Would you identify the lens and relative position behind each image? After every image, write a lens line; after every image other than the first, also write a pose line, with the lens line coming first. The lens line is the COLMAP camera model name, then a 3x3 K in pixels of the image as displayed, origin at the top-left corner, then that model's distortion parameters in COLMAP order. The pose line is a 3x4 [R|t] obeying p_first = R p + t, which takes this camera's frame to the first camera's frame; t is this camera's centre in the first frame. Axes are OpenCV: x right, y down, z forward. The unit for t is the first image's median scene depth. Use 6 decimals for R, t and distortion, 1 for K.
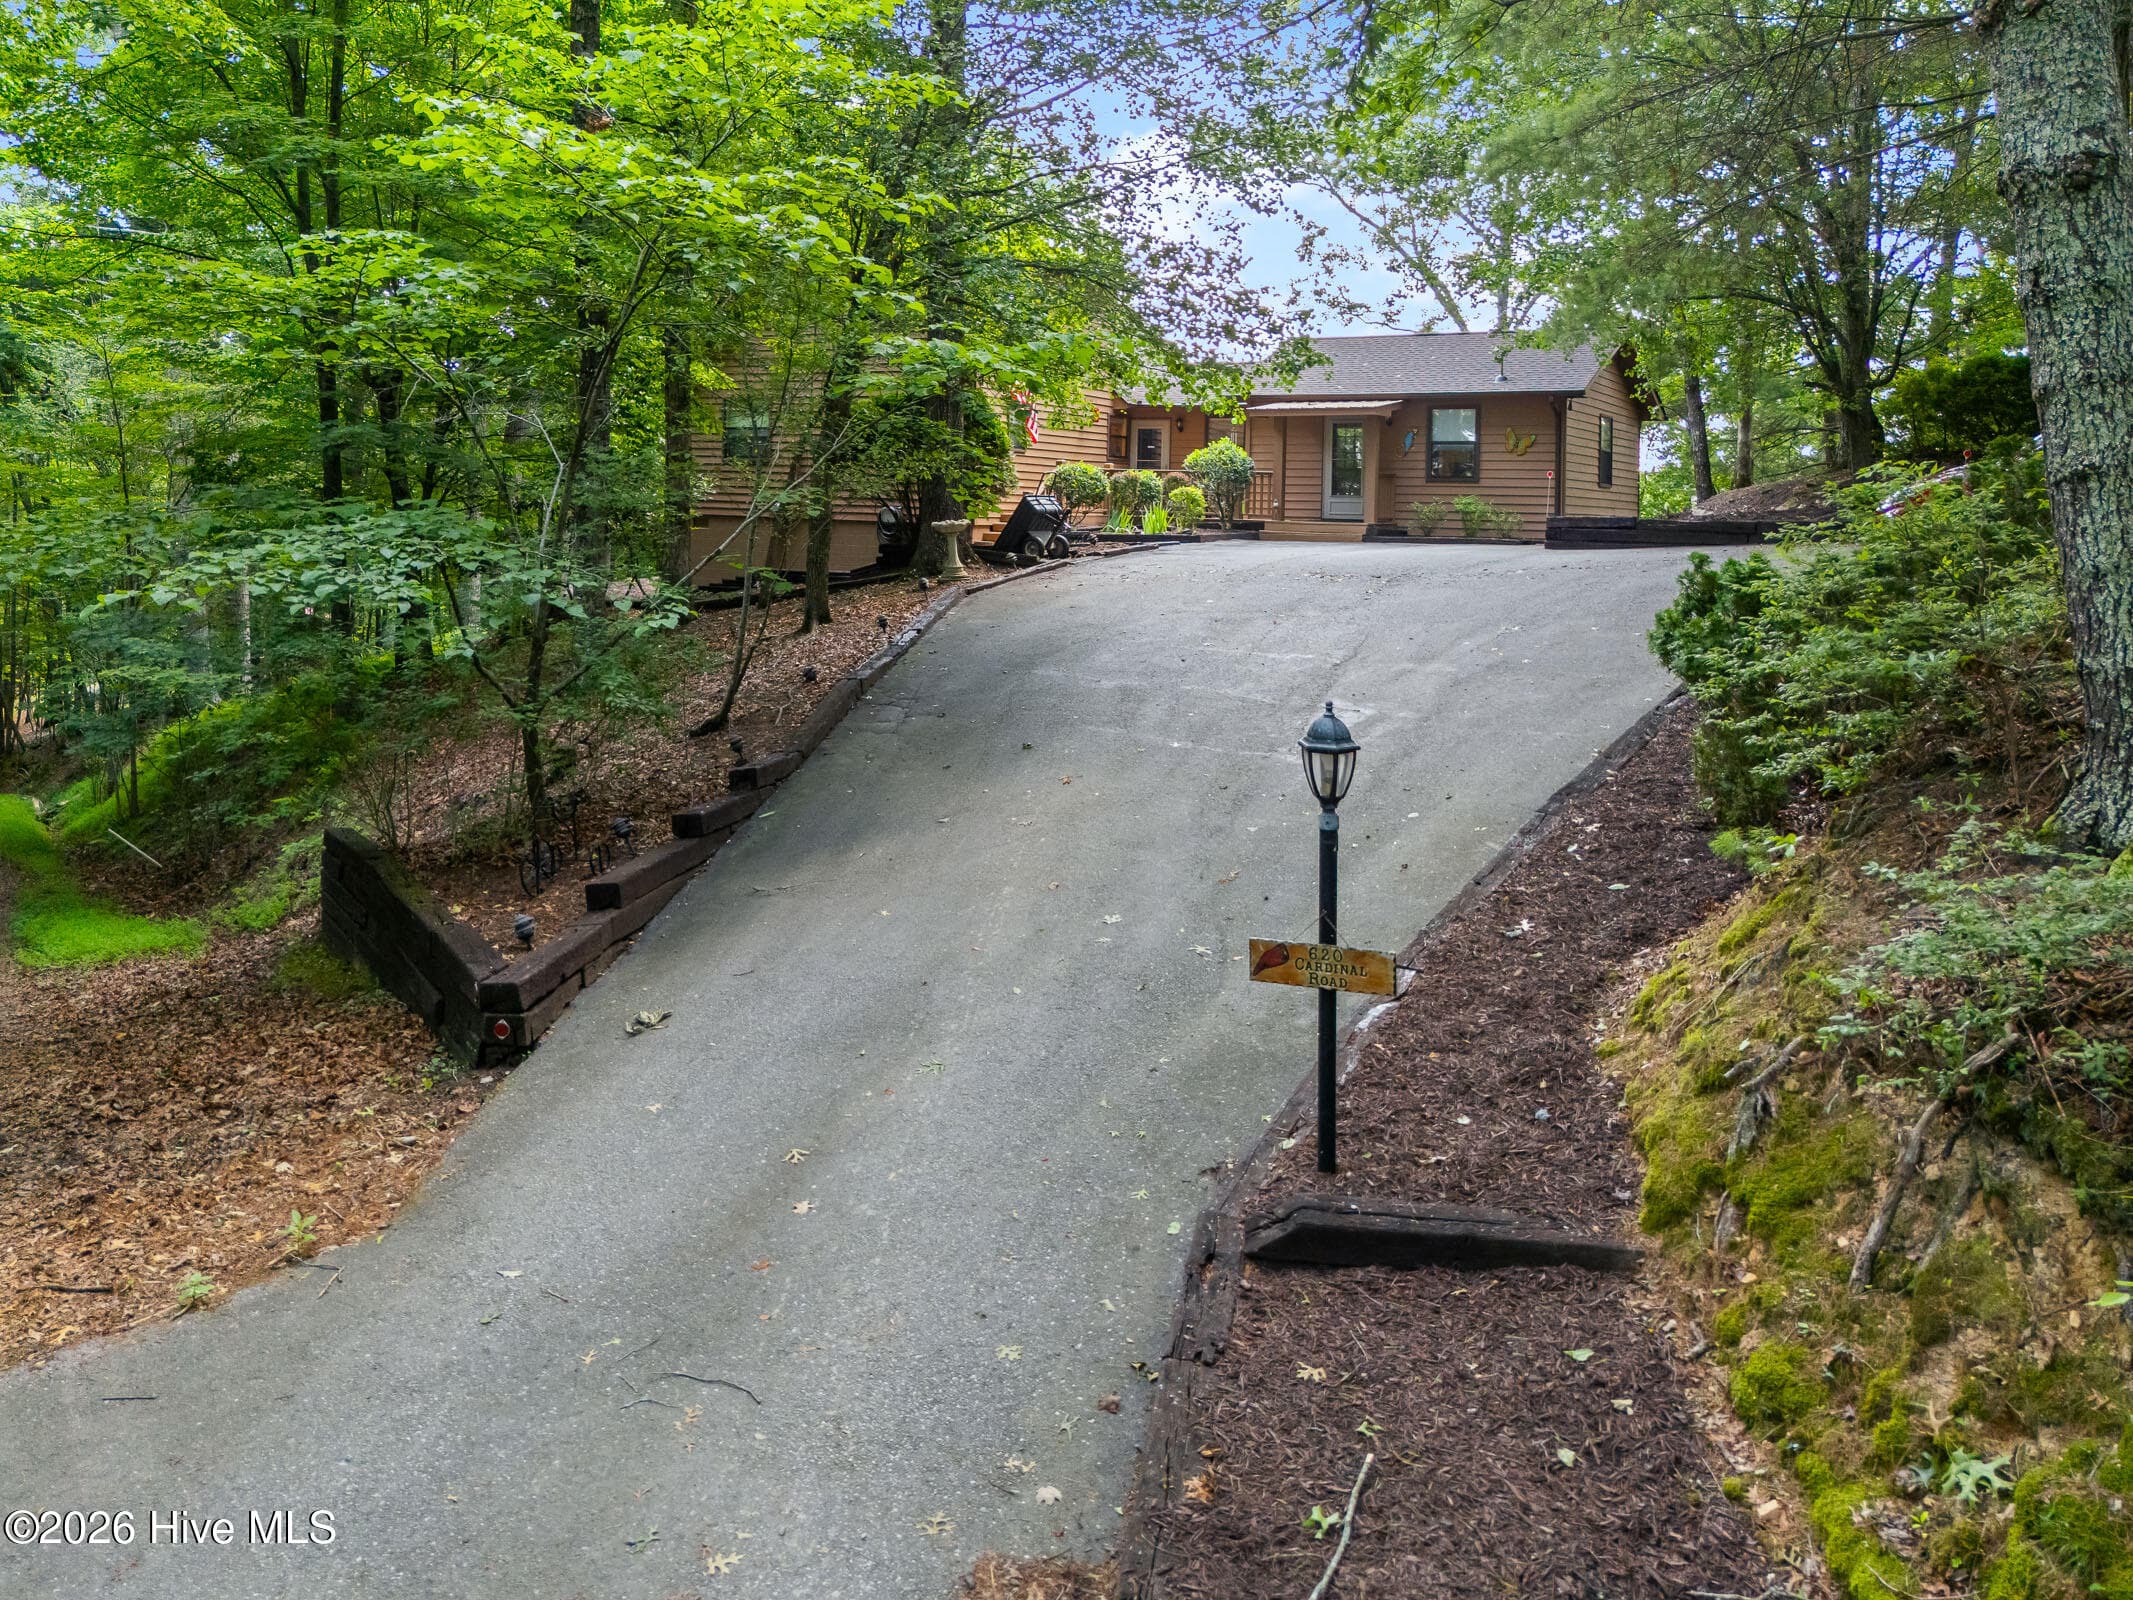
lens RADIAL K [[1628.4, 0, 1066.5], [0, 1628.4, 800.0], [0, 0, 1]] dist [0.027559, -0.000042]
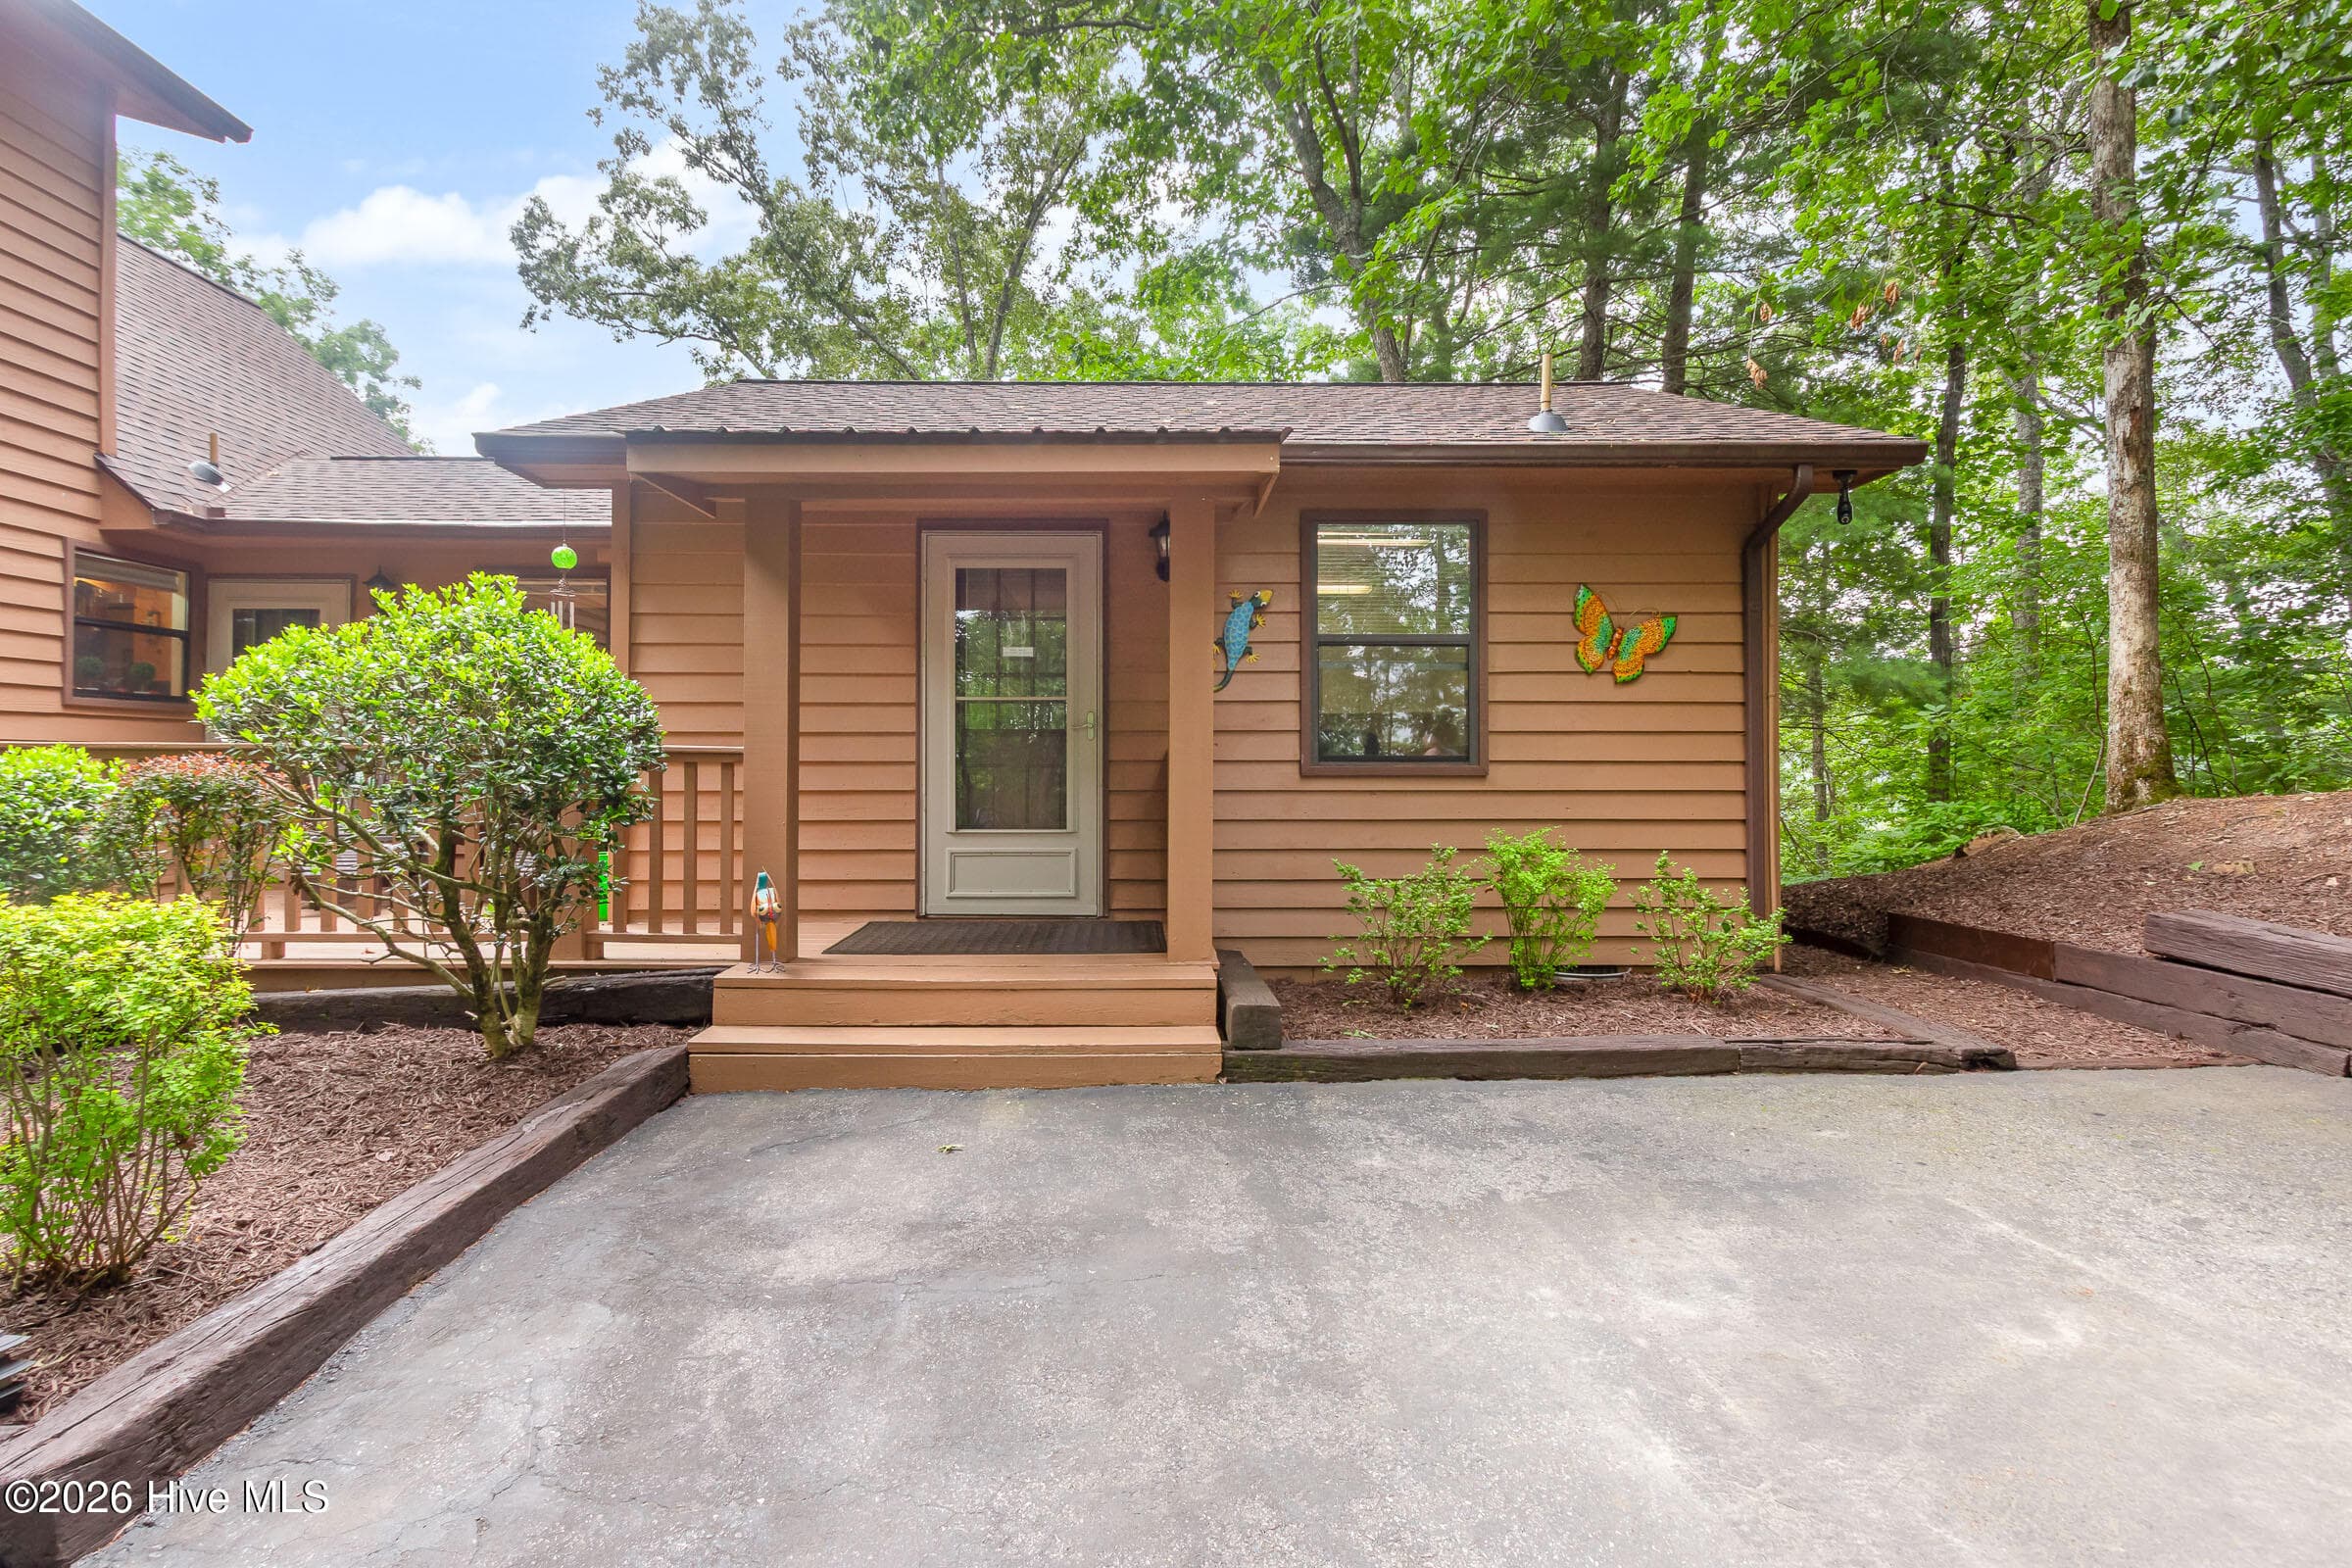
lens RADIAL K [[1139.5, 0, 1144.0], [0, 1139.5, 785.9], [0, 0, 1]] dist [0.004300, 0.000923]
pose [[0.871730, -0.016754, 0.489700, 0.099455], [0.100105, 0.984425, -0.144520, -0.167982], [-0.479651, 0.175004, 0.859830, 0.847005]]
